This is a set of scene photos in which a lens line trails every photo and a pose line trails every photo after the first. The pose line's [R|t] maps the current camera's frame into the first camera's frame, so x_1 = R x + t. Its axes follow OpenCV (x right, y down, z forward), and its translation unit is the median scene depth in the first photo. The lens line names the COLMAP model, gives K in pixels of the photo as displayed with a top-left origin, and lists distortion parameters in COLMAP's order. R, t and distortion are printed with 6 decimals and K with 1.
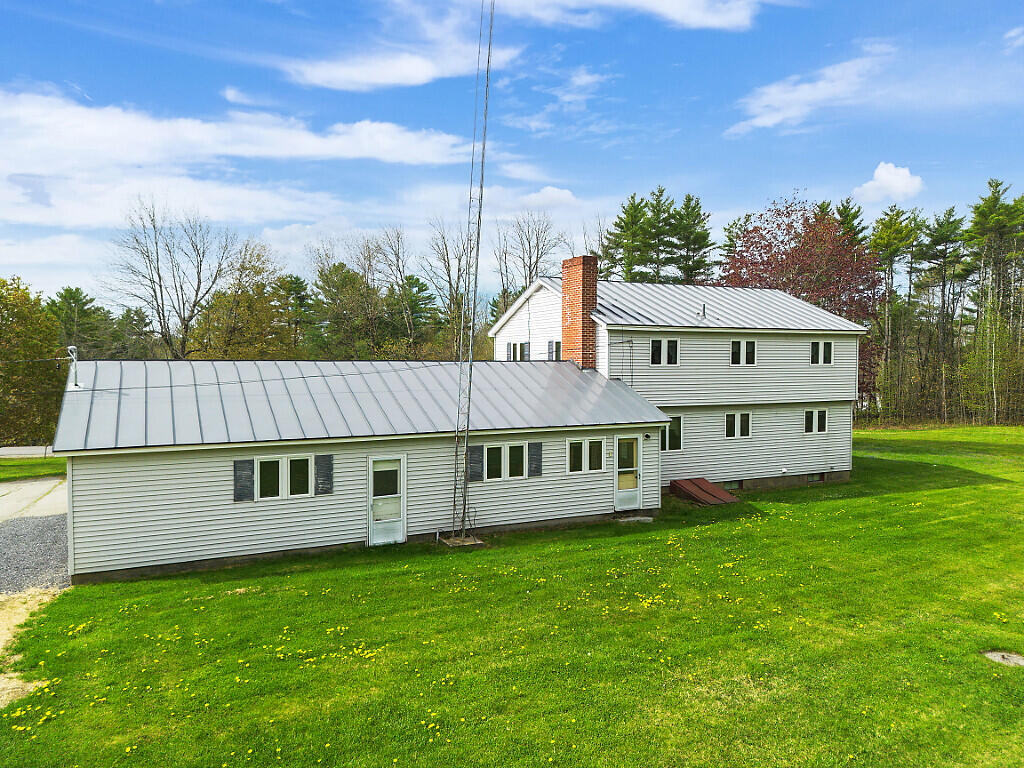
lens RADIAL K [[719.4, 0, 512.0], [0, 719.4, 384.0], [0, 0, 1]] dist [0.078366, -0.085208]
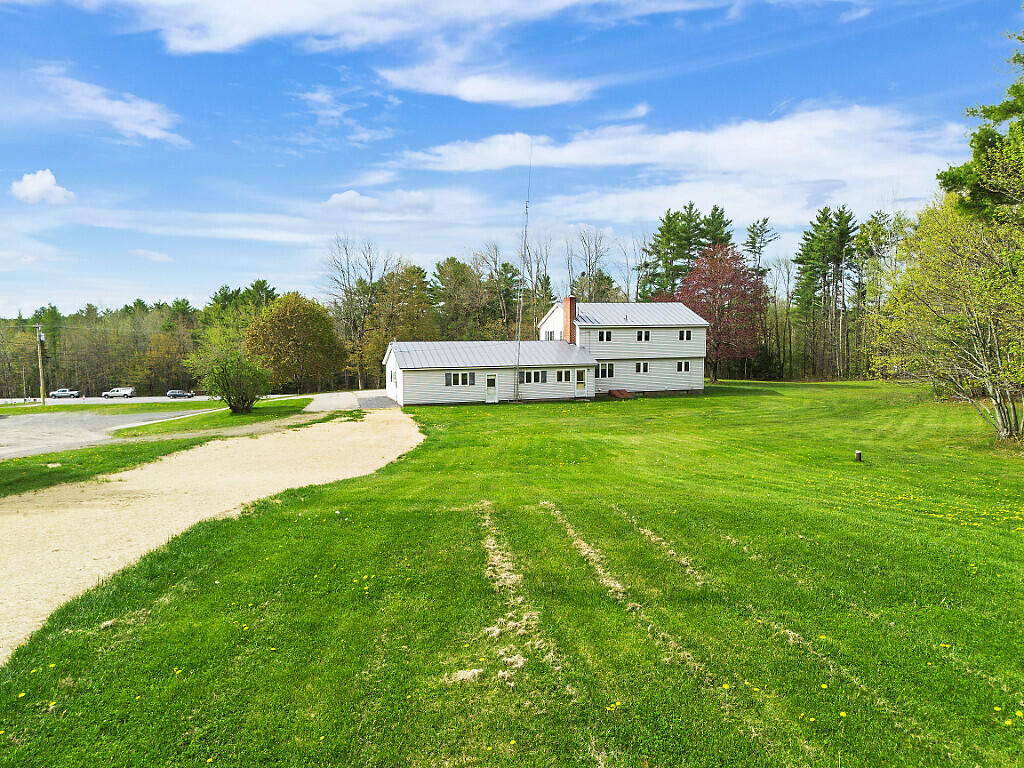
lens RADIAL K [[719.4, 0, 512.0], [0, 719.4, 384.0], [0, 0, 1]] dist [0.078366, -0.085208]
pose [[0.990820, 0.005232, -0.135088, 0.218581], [0.000906, 0.998972, 0.045332, 0.004989], [0.135187, -0.045038, 0.989796, -1.354114]]
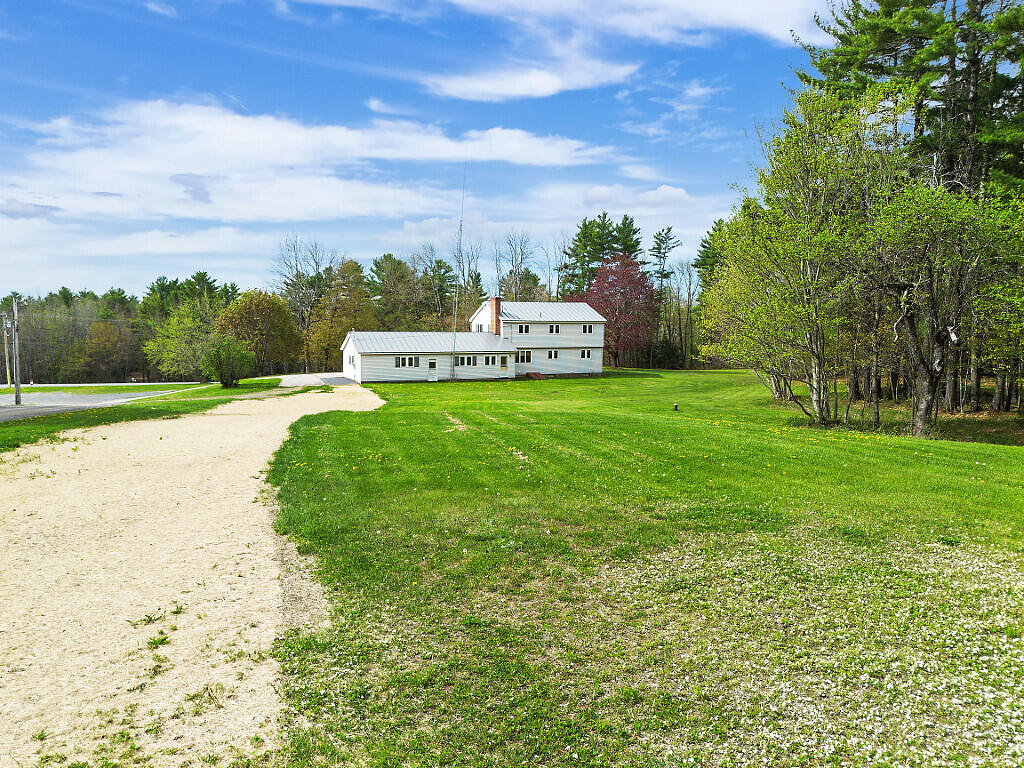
lens RADIAL K [[719.4, 0, 512.0], [0, 719.4, 384.0], [0, 0, 1]] dist [0.078366, -0.085208]
pose [[0.999187, 0.009765, -0.039117, 0.268191], [-0.007628, 0.998490, 0.054400, 0.019582], [0.039589, -0.054058, 0.997753, -1.890948]]
